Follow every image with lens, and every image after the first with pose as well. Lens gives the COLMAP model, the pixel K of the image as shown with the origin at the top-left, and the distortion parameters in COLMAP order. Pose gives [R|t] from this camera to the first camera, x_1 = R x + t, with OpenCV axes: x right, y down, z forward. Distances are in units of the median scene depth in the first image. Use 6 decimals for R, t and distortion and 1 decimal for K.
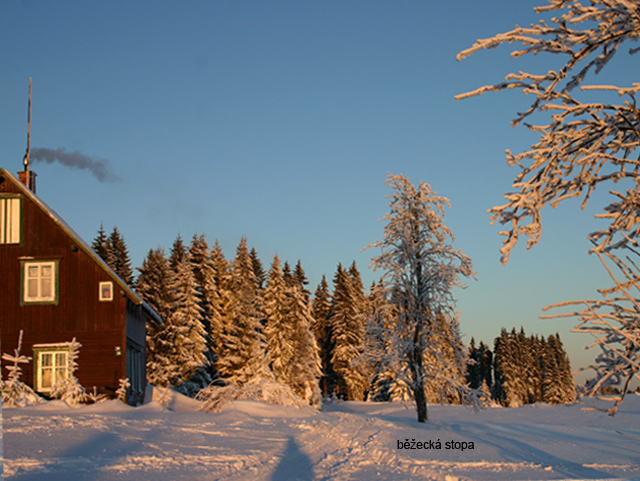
lens RADIAL K [[1035.4, 0, 366.4], [0, 1035.4, 231.1], [0, 0, 1]] dist [-0.044840, 0.123276]
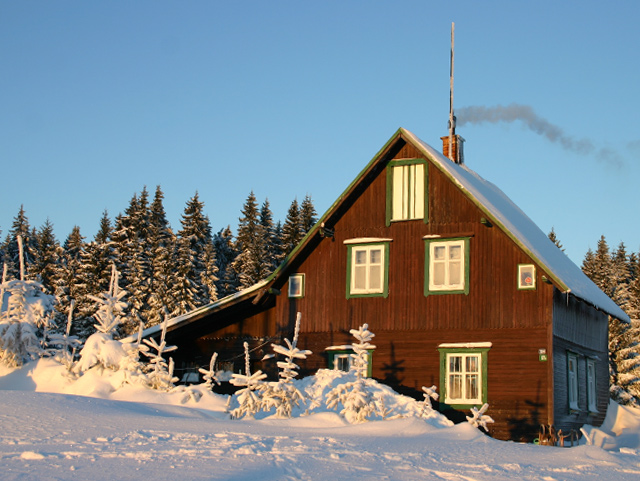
lens RADIAL K [[1075.2, 0, 337.8], [0, 1075.2, 240.5], [0, 0, 1]] dist [-0.019454, -0.005504]
pose [[0.845292, -0.030389, -0.533439, 0.017408], [0.029470, 0.999513, -0.010242, 0.011046], [0.533491, -0.007063, 0.845776, 0.077947]]
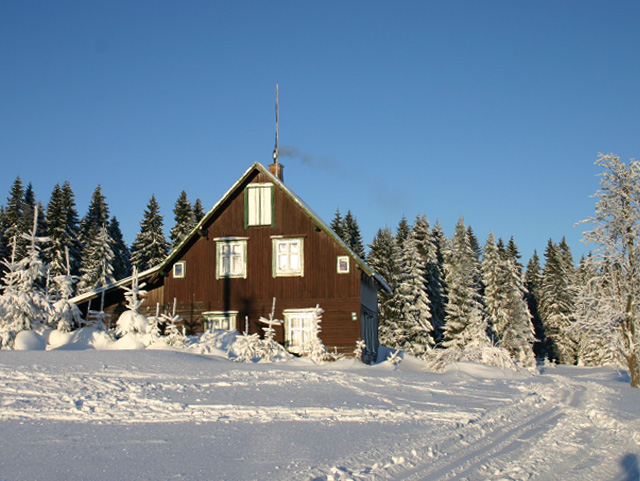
lens RADIAL K [[906.1, 0, 255.7], [0, 906.1, 238.5], [0, 0, 1]] dist [-0.084954, 0.103898]
pose [[0.942080, -0.011688, -0.335184, -0.001293], [0.021435, 0.999448, 0.025396, 0.000348], [0.334702, -0.031109, 0.941810, 0.003888]]
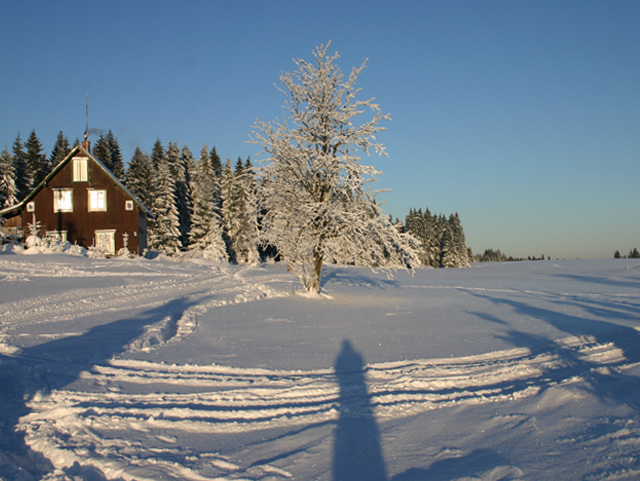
lens RADIAL K [[898.0, 0, 345.8], [0, 898.0, 240.9], [0, 0, 1]] dist [-0.080690, 0.123175]
pose [[0.999307, 0.019401, 0.031759, 0.039733], [-0.023574, 0.990316, 0.136813, -0.039493], [-0.028797, -0.137467, 0.990088, -0.249790]]
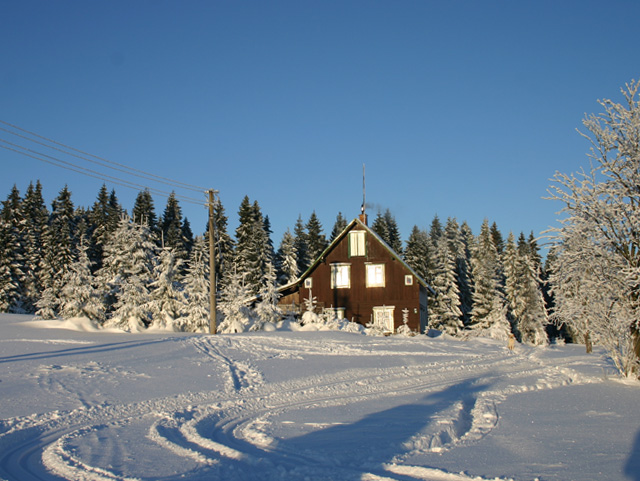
lens RADIAL K [[906.1, 0, 255.7], [0, 906.1, 238.5], [0, 0, 1]] dist [-0.084954, 0.103898]
pose [[0.931366, -0.010793, -0.363924, 0.030877], [0.028617, 0.998638, 0.043620, -0.031728], [0.362957, -0.051041, 0.930407, -0.211961]]
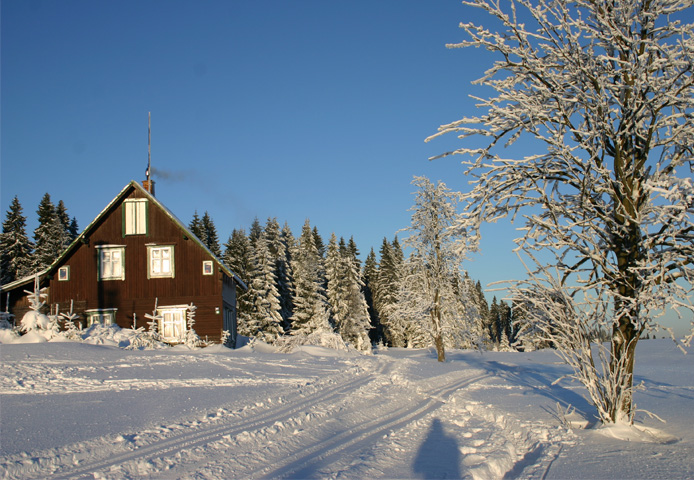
lens RADIAL K [[852.3, 0, 347.0], [0, 852.3, 240.0], [0, 0, 1]] dist [-0.062631, 0.041060]
pose [[0.997296, -0.012718, -0.072377, 0.005269], [0.015324, 0.999250, 0.035557, -0.005144], [0.071870, -0.036570, 0.996743, -0.037795]]
